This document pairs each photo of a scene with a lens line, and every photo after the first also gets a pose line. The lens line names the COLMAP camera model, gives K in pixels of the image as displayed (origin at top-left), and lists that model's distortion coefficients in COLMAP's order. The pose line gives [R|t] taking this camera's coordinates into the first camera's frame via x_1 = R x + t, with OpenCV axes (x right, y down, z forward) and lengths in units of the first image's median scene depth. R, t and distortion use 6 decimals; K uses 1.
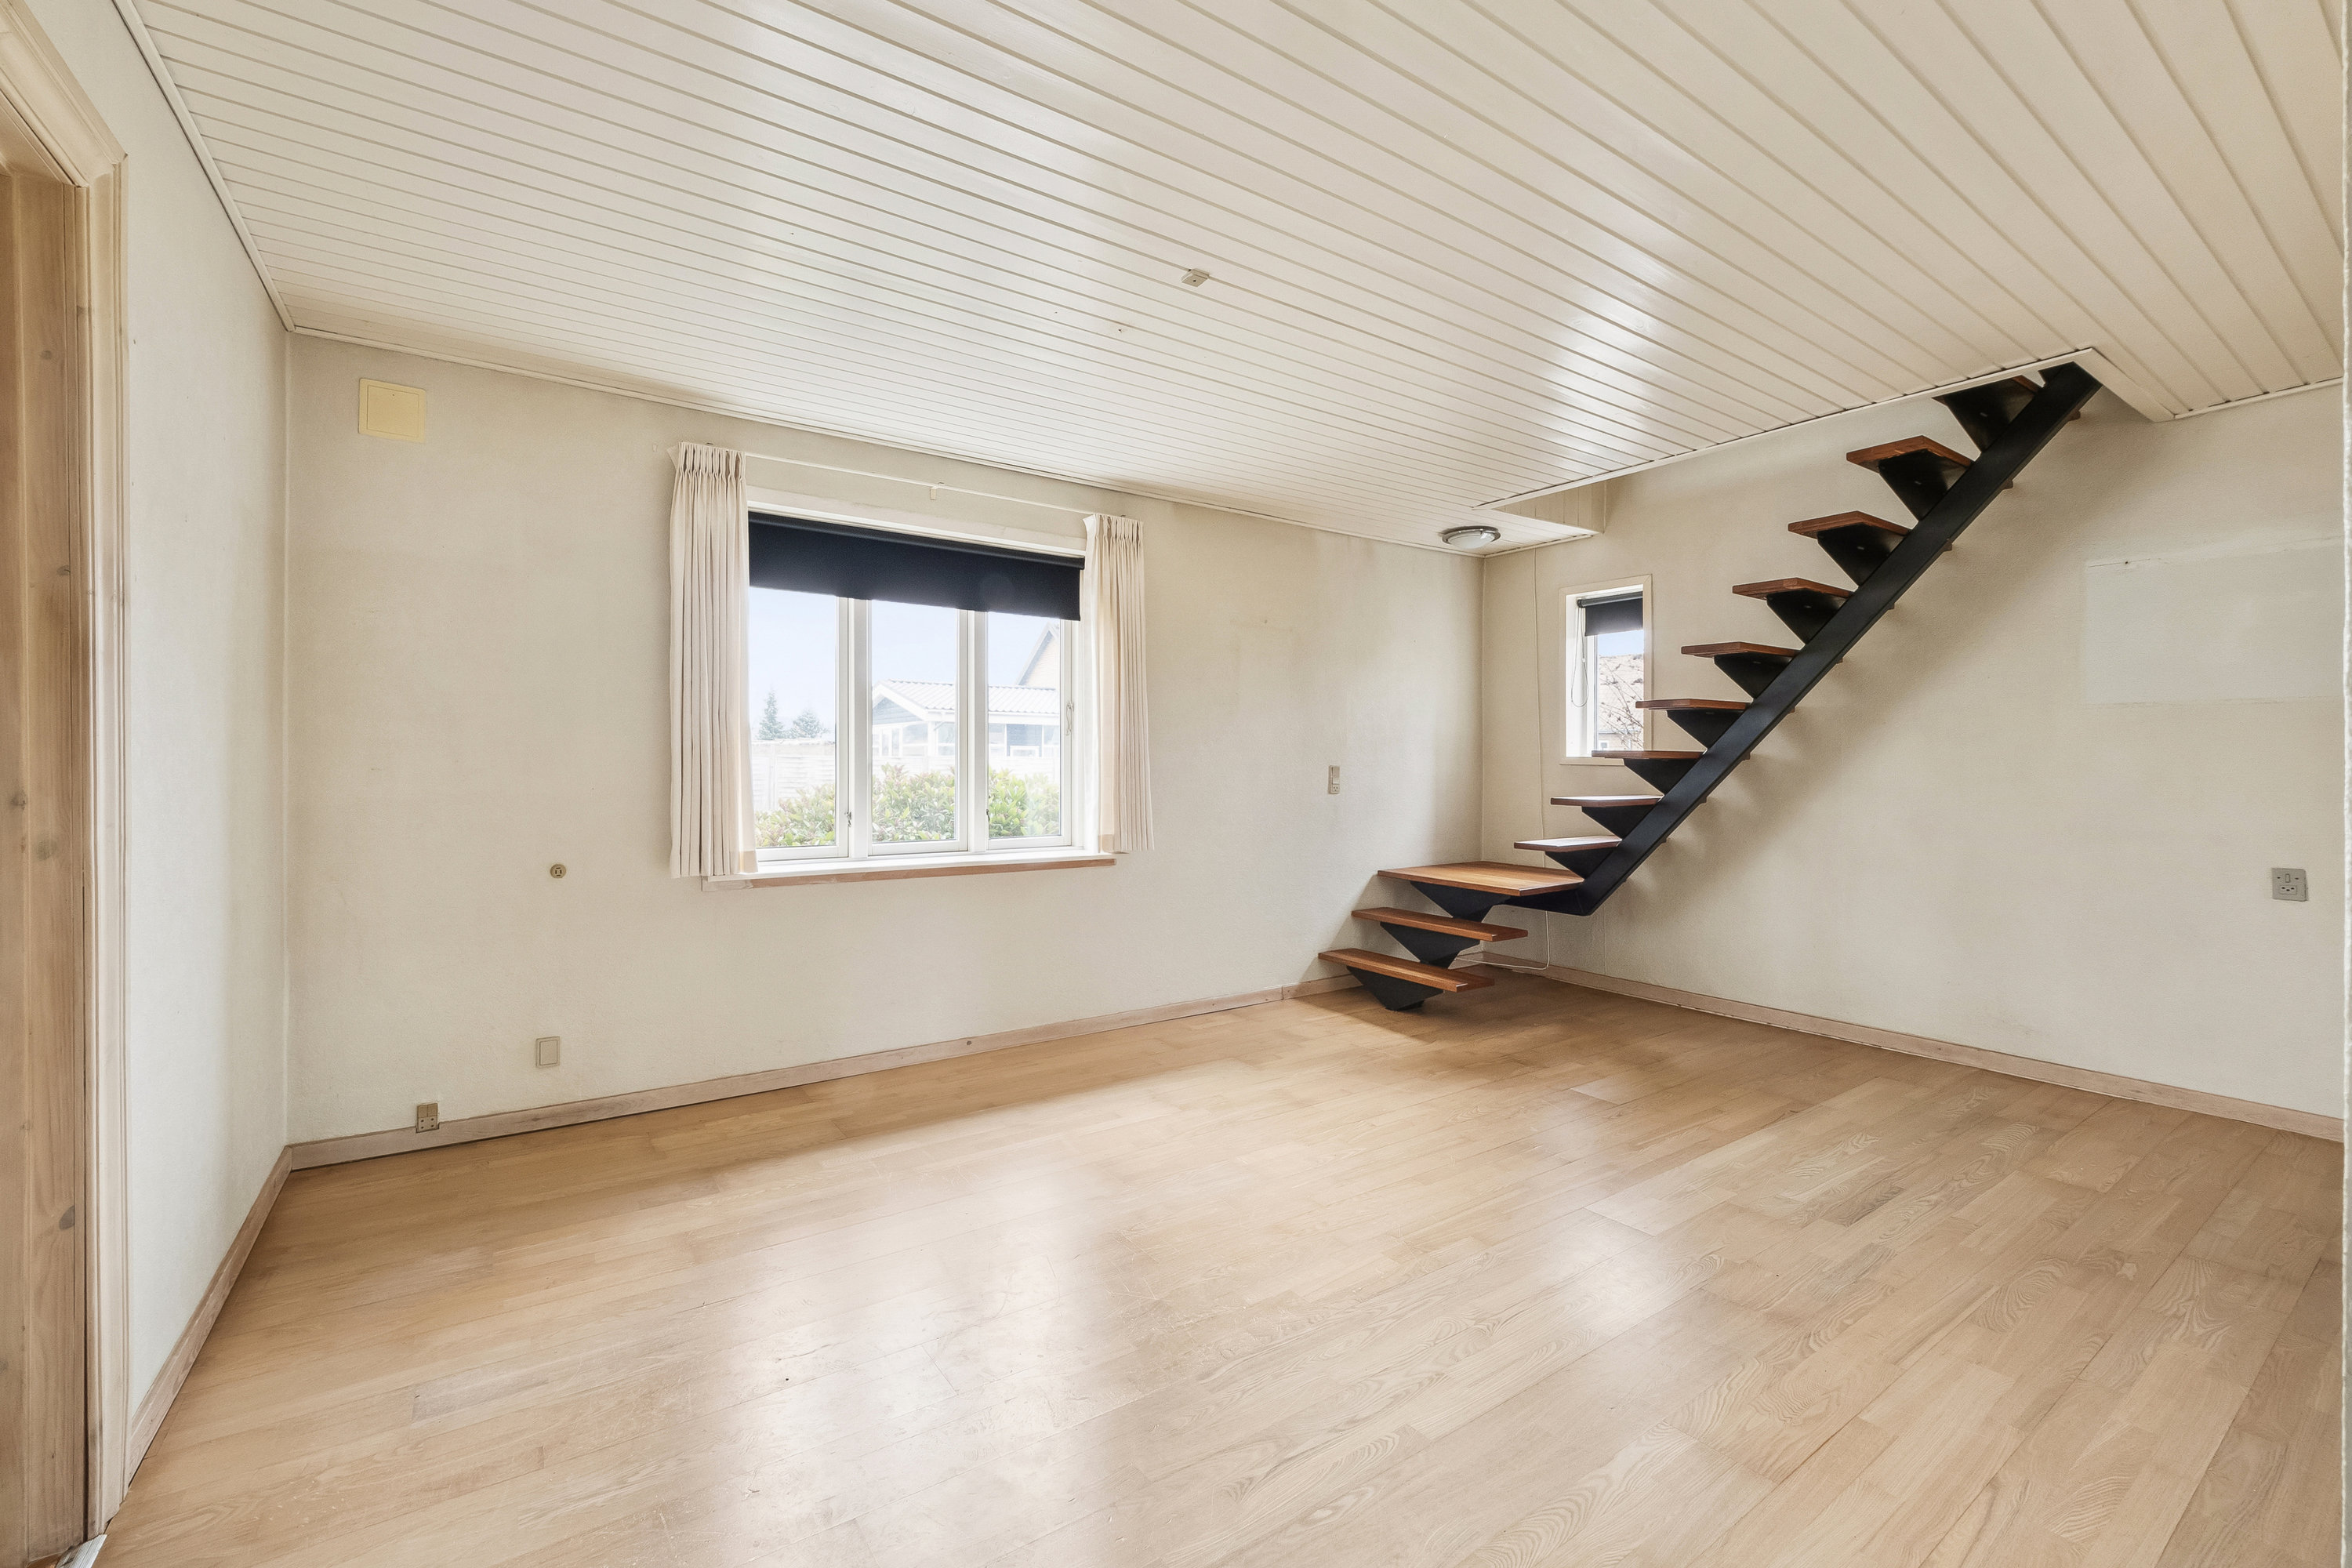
lens RADIAL K [[980.4, 0, 1172.2], [0, 980.4, 784.5], [0, 0, 1]] dist [-0.014069, -0.000372]
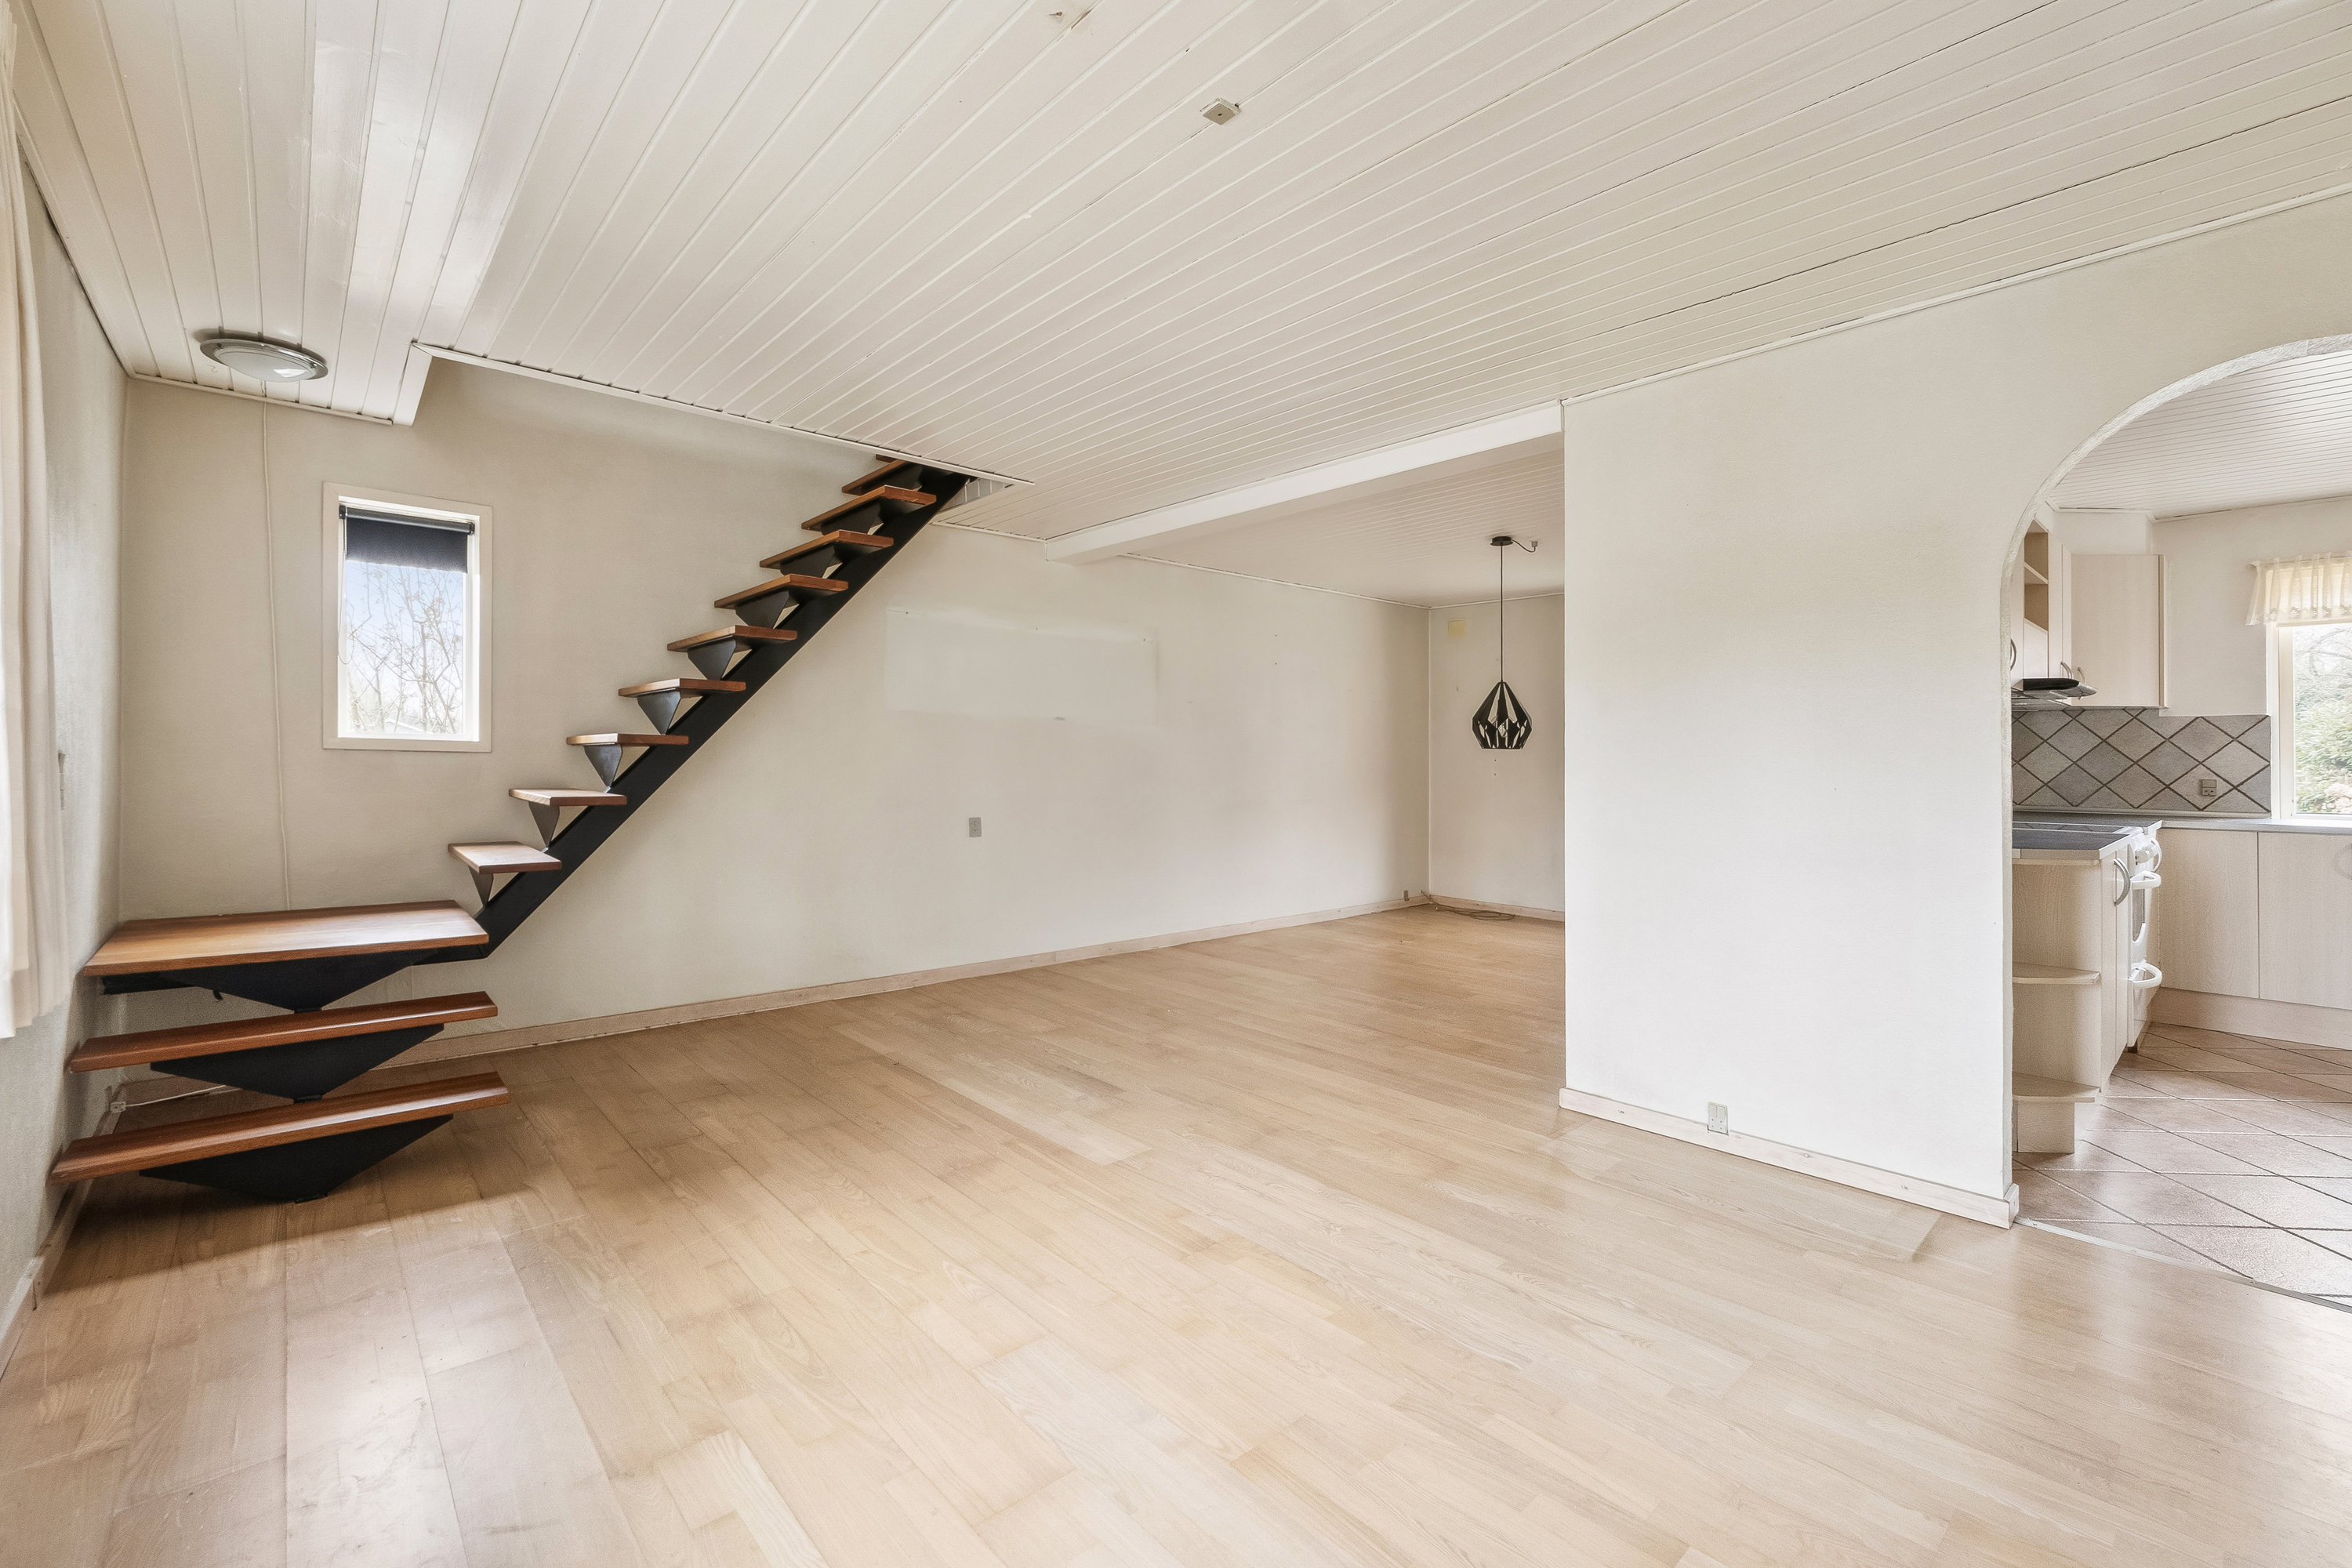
lens RADIAL K [[980.4, 0, 1168.9], [0, 980.4, 760.8], [0, 0, 1]] dist [-0.014069, -0.000372]
pose [[-0.122992, -0.004419, 0.992398, -0.480647], [0.012288, 0.999907, 0.005975, -0.013922], [-0.992332, 0.012930, -0.122926, 0.772899]]
